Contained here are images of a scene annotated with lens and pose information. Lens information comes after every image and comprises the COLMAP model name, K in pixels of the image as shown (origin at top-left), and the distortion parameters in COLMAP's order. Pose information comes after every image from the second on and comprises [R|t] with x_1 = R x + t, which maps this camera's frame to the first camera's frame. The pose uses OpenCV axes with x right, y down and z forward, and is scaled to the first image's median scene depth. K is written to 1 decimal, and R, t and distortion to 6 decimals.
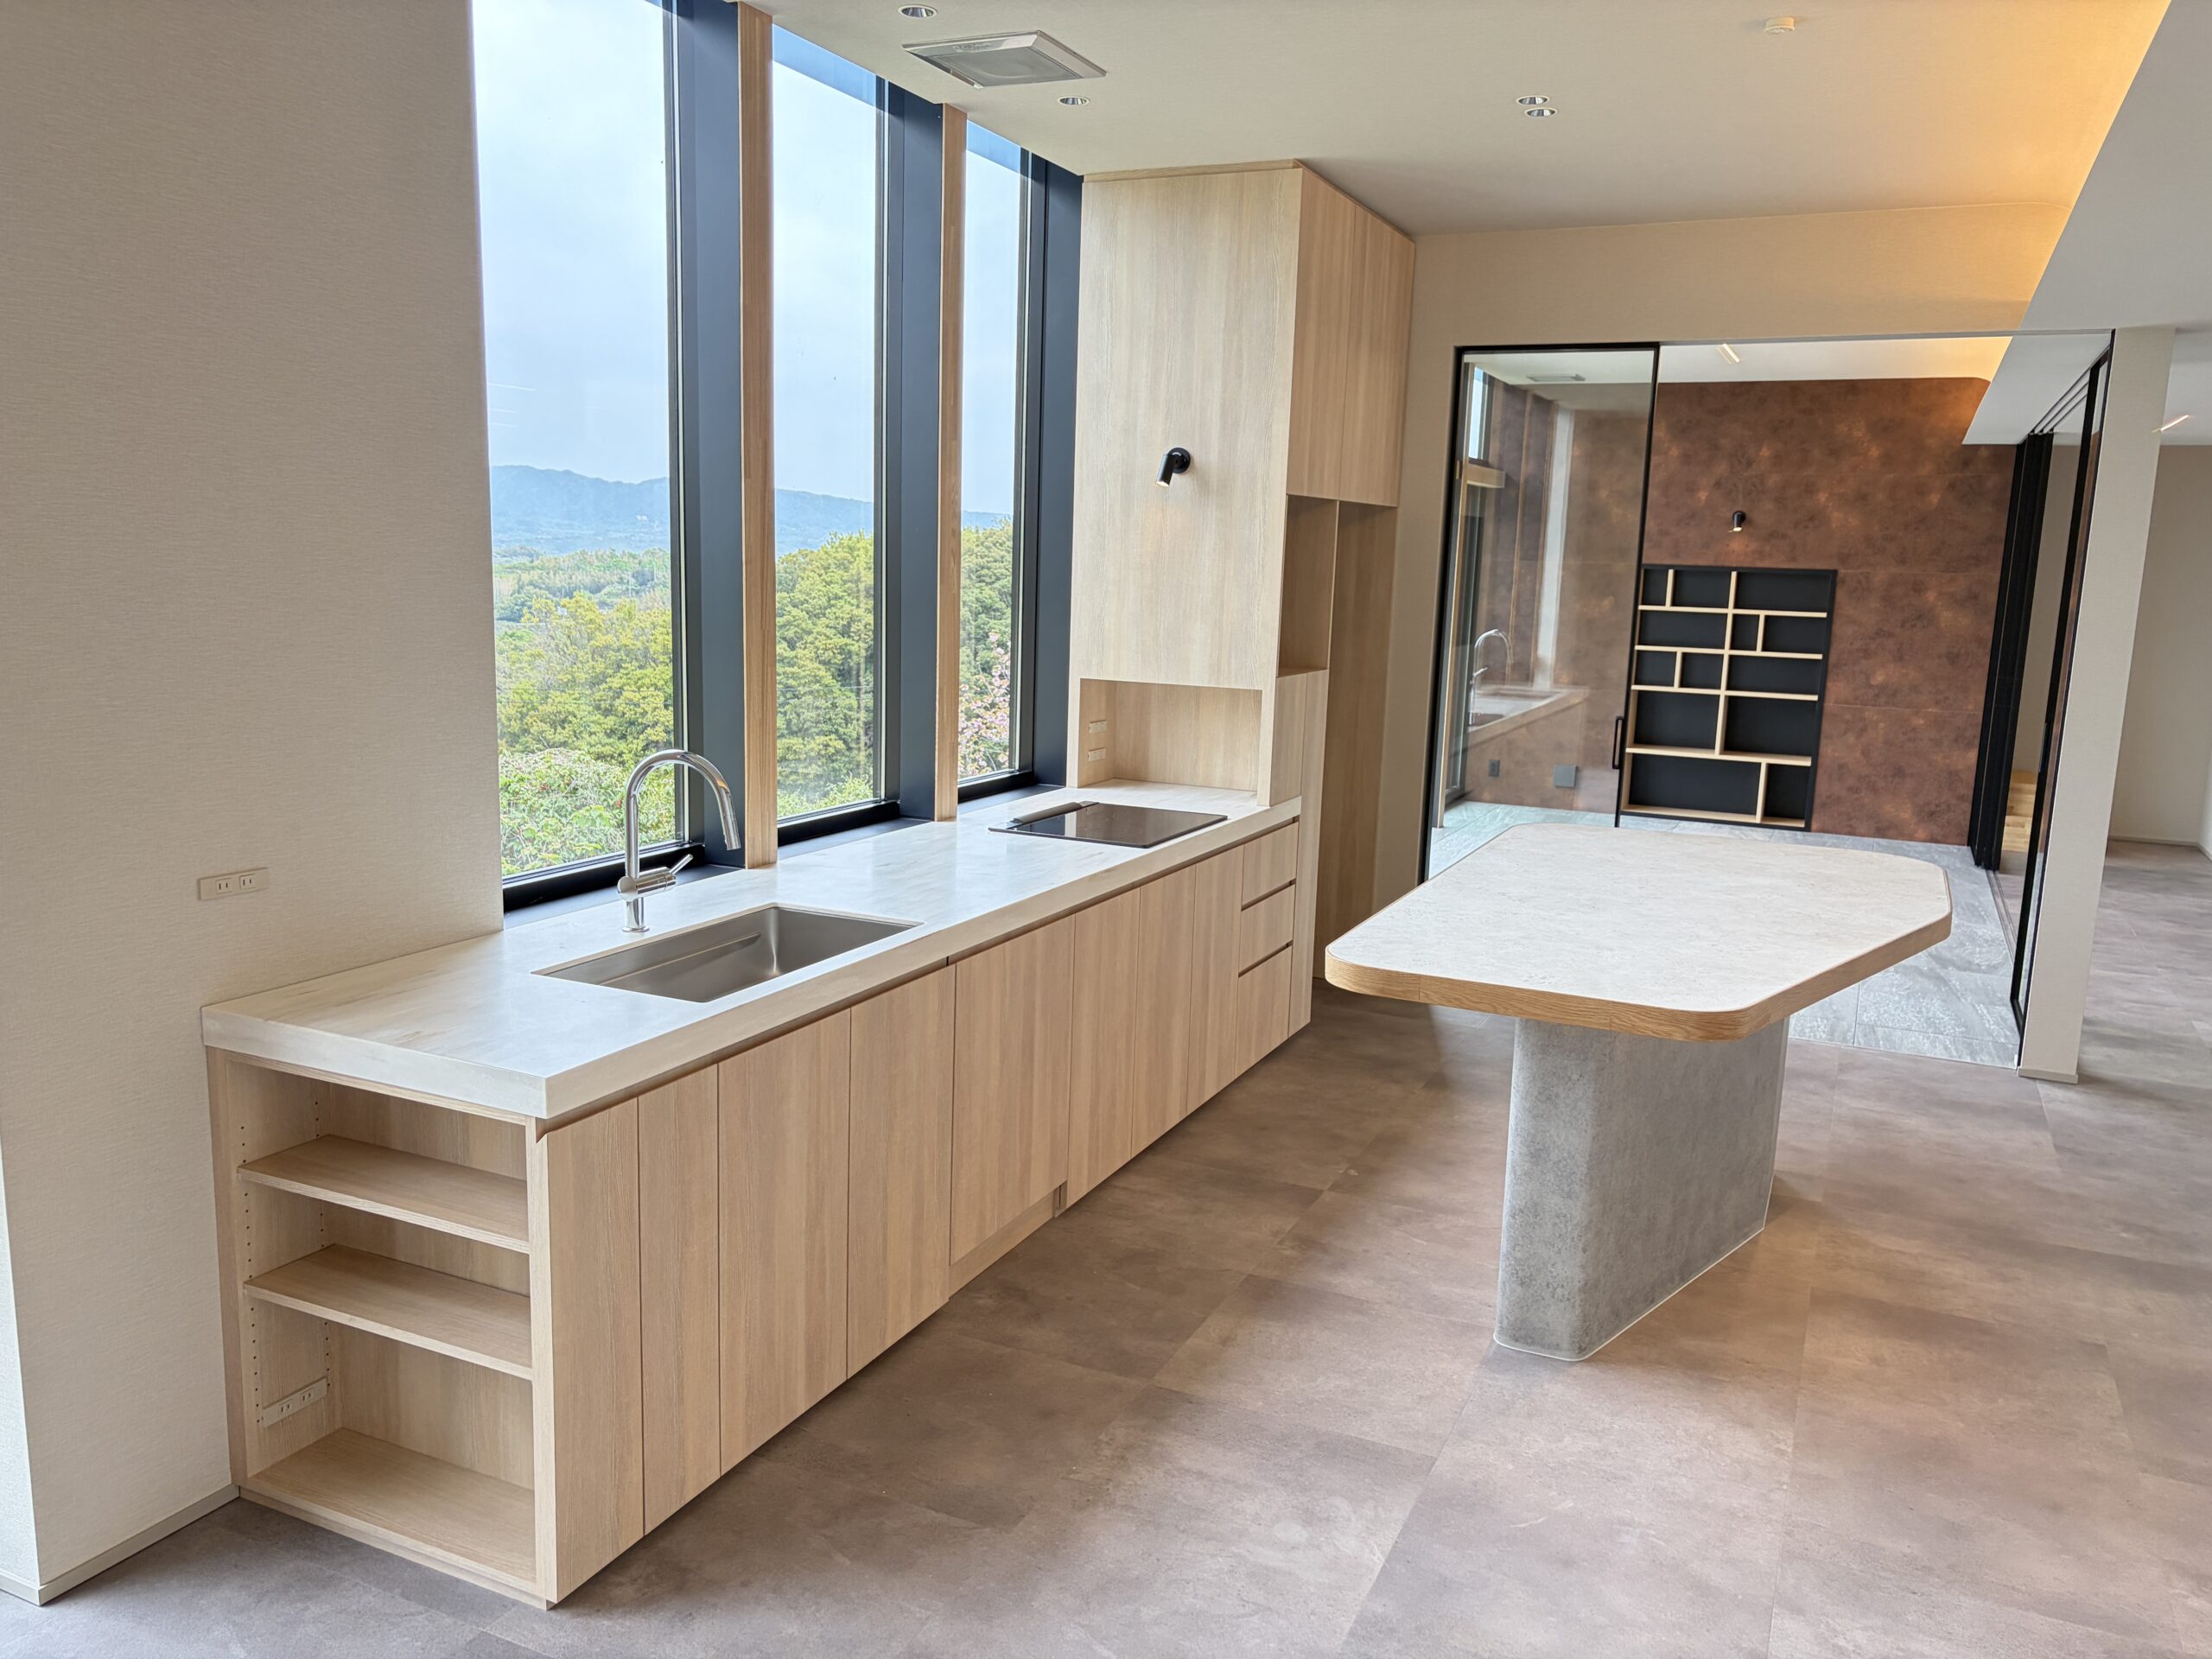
lens RADIAL K [[1667.1, 0, 1093.7], [0, 1667.1, 840.6], [0, 0, 1]] dist [0.054771, -0.063674]
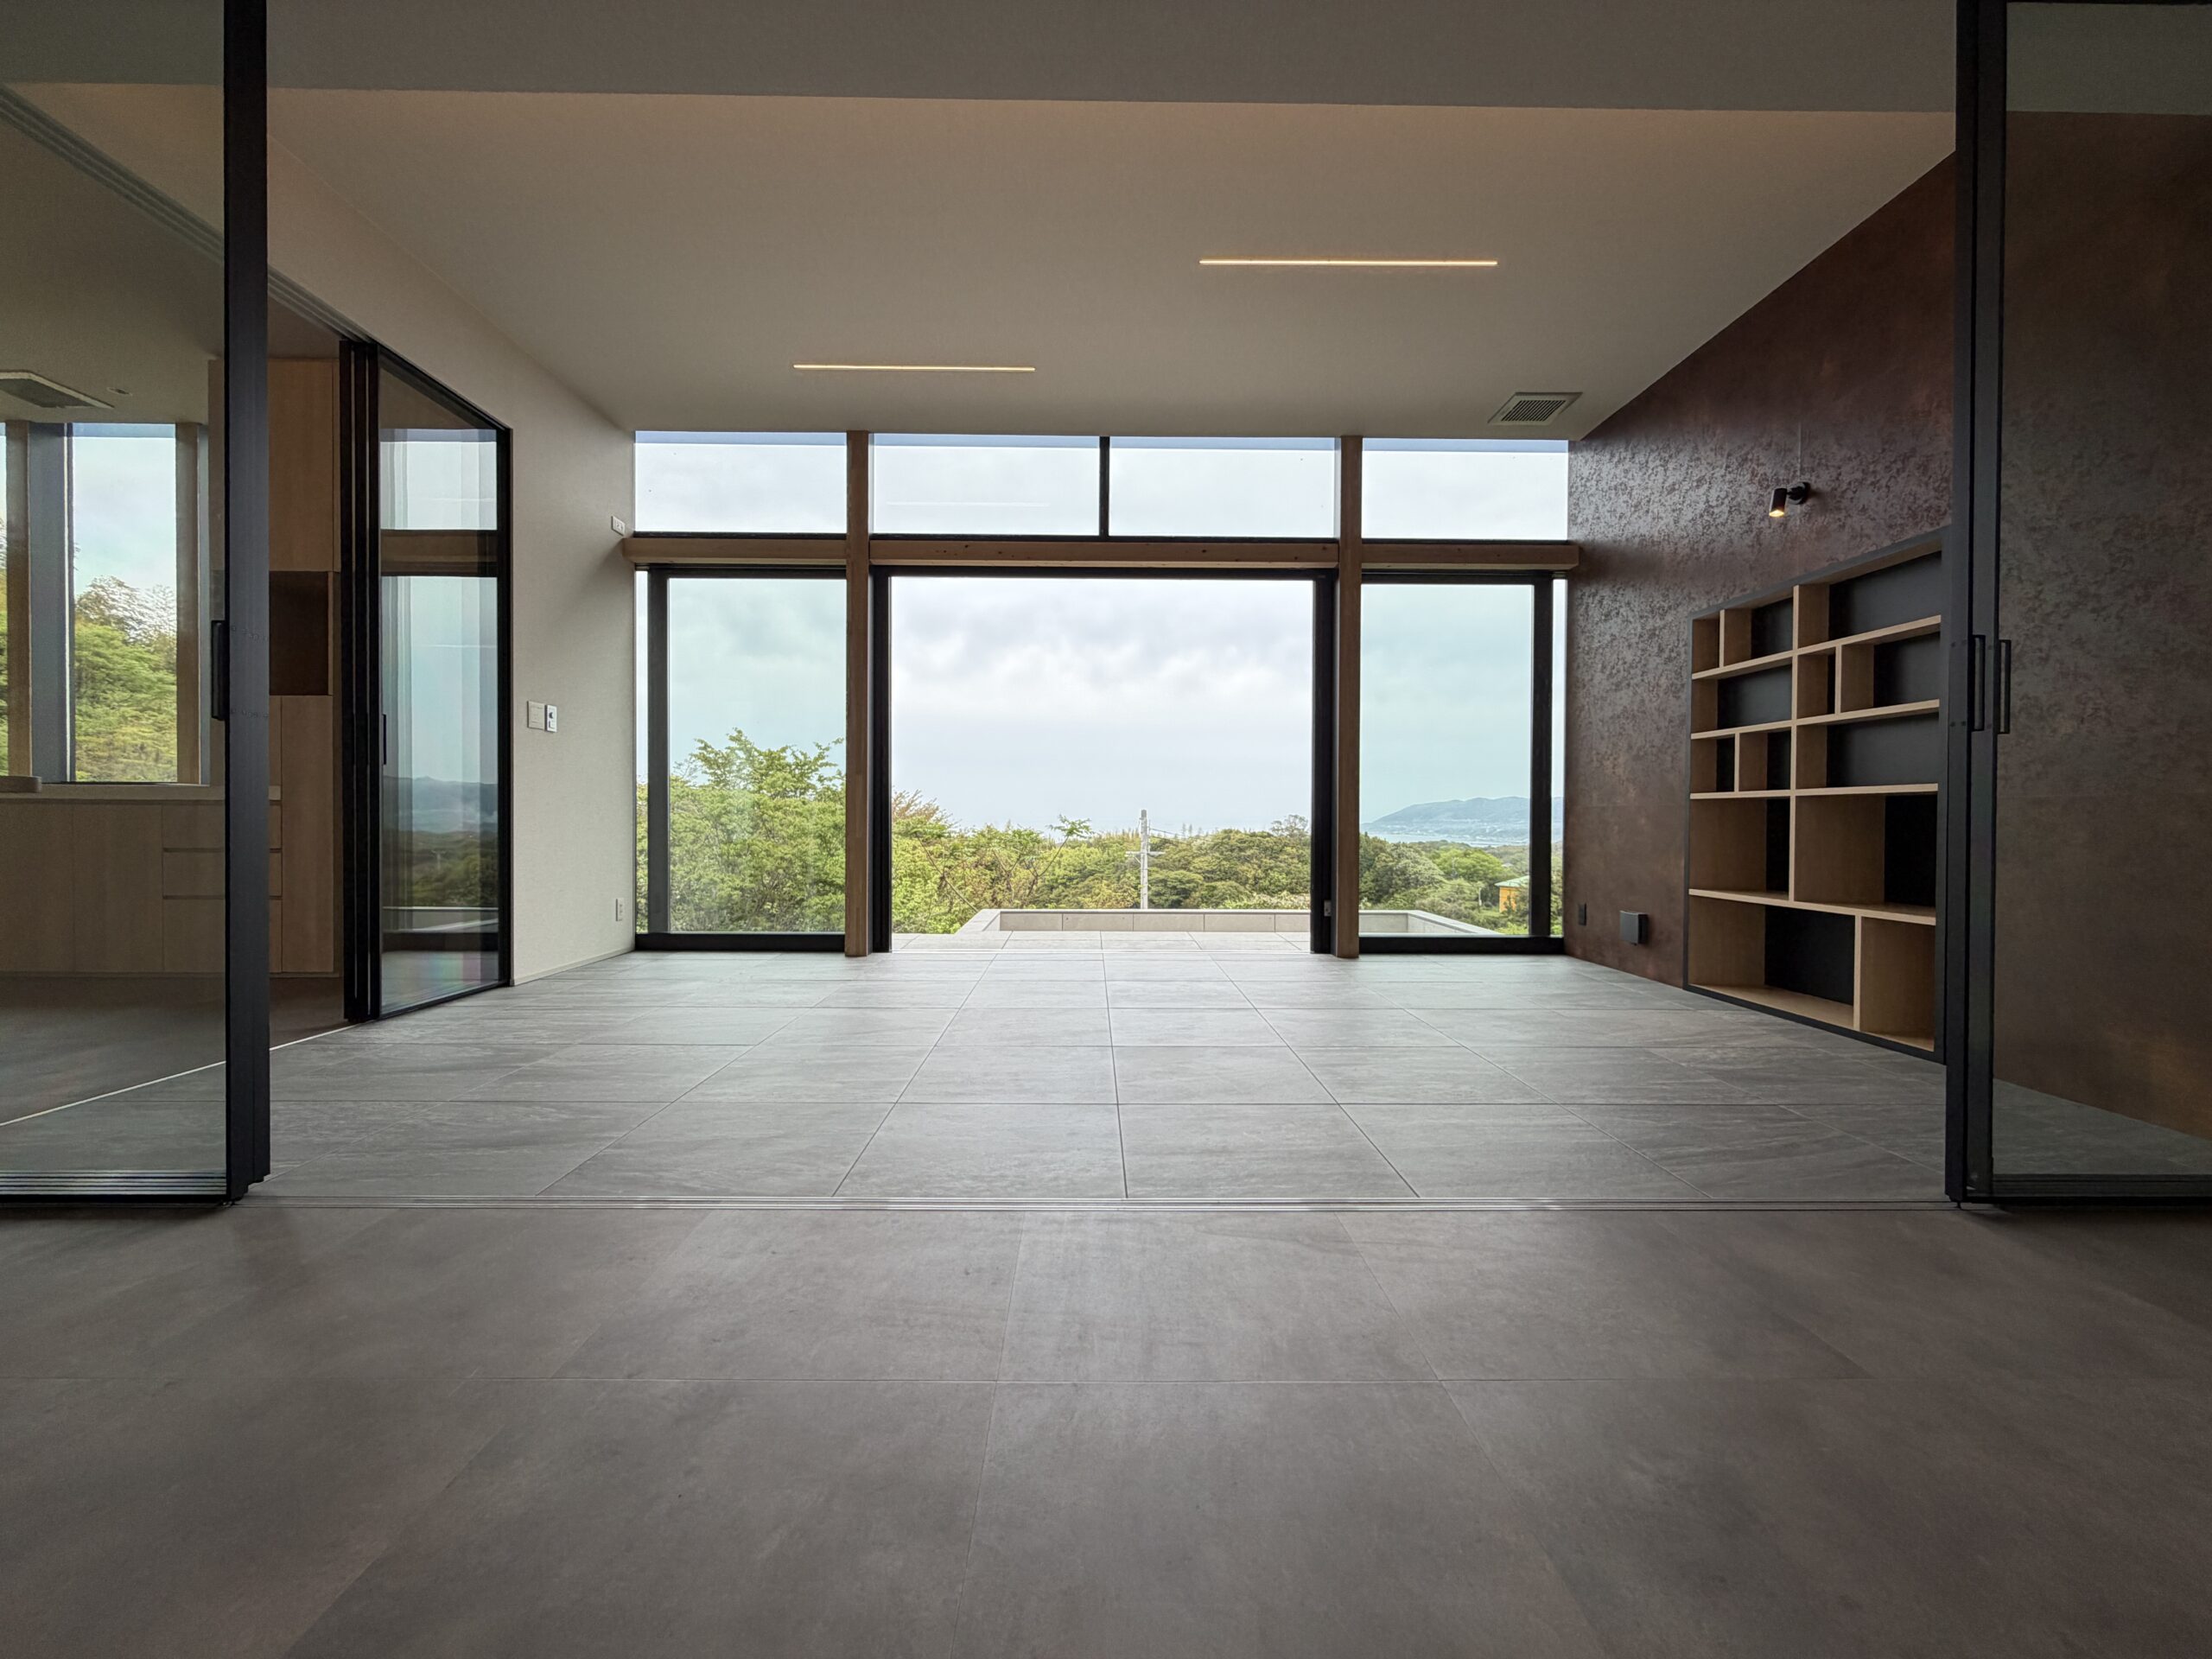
lens RADIAL K [[884.3, 0, 1099.7], [0, 884.3, 828.7], [0, 0, 1]] dist [-0.000814, 0.000770]
pose [[0.439626, -0.016919, -0.898022, 1.012986], [-0.147412, 0.984906, -0.090721, -0.024350], [0.886002, 0.172263, 0.430496, 1.231698]]
